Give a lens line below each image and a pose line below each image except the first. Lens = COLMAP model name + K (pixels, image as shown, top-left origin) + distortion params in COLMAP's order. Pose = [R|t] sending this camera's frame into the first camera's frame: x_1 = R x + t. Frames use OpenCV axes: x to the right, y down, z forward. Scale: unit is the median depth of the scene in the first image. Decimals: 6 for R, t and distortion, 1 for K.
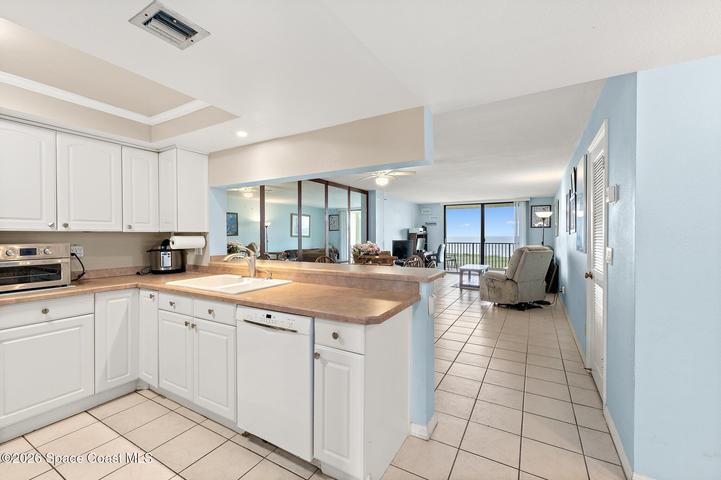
lens RADIAL K [[306.6, 0, 360.5], [0, 306.6, 240.0], [0, 0, 1]] dist [-0.000340, -0.000031]
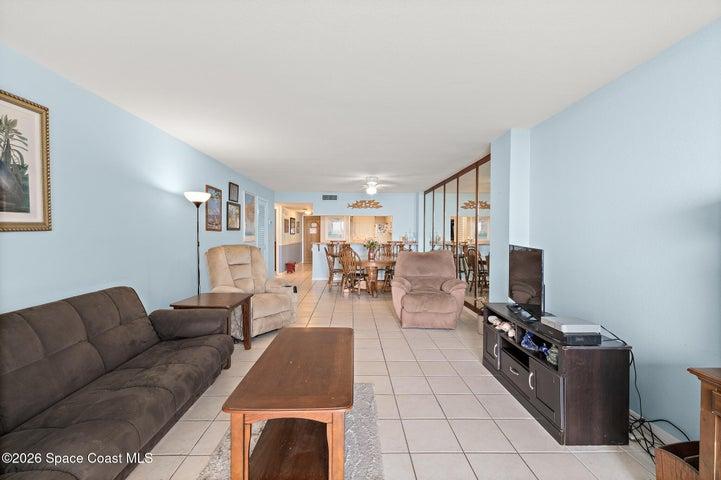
lens RADIAL K [[304.5, 0, 358.8], [0, 304.5, 237.3], [0, 0, 1]] dist [0.001554, 0.000416]
pose [[-0.855206, 0.004967, -0.518264, 0.490026], [-0.007351, 0.999737, 0.021711, -0.013231], [0.518236, 0.022378, -0.854945, 1.285063]]
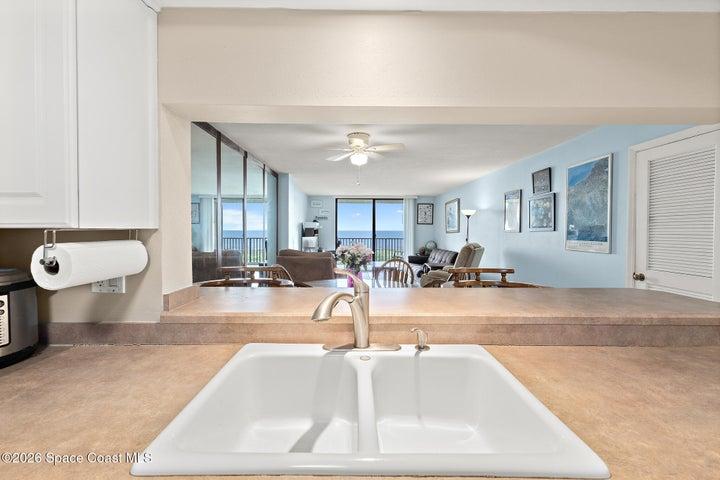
lens RADIAL K [[304.0, 0, 358.3], [0, 304.0, 237.3], [0, 0, 1]] dist [0.001554, 0.000416]
pose [[0.862539, -0.006217, 0.505952, -0.185494], [0.000159, 0.999928, 0.012016, -0.007804], [-0.505990, -0.010284, 0.862478, 0.225919]]
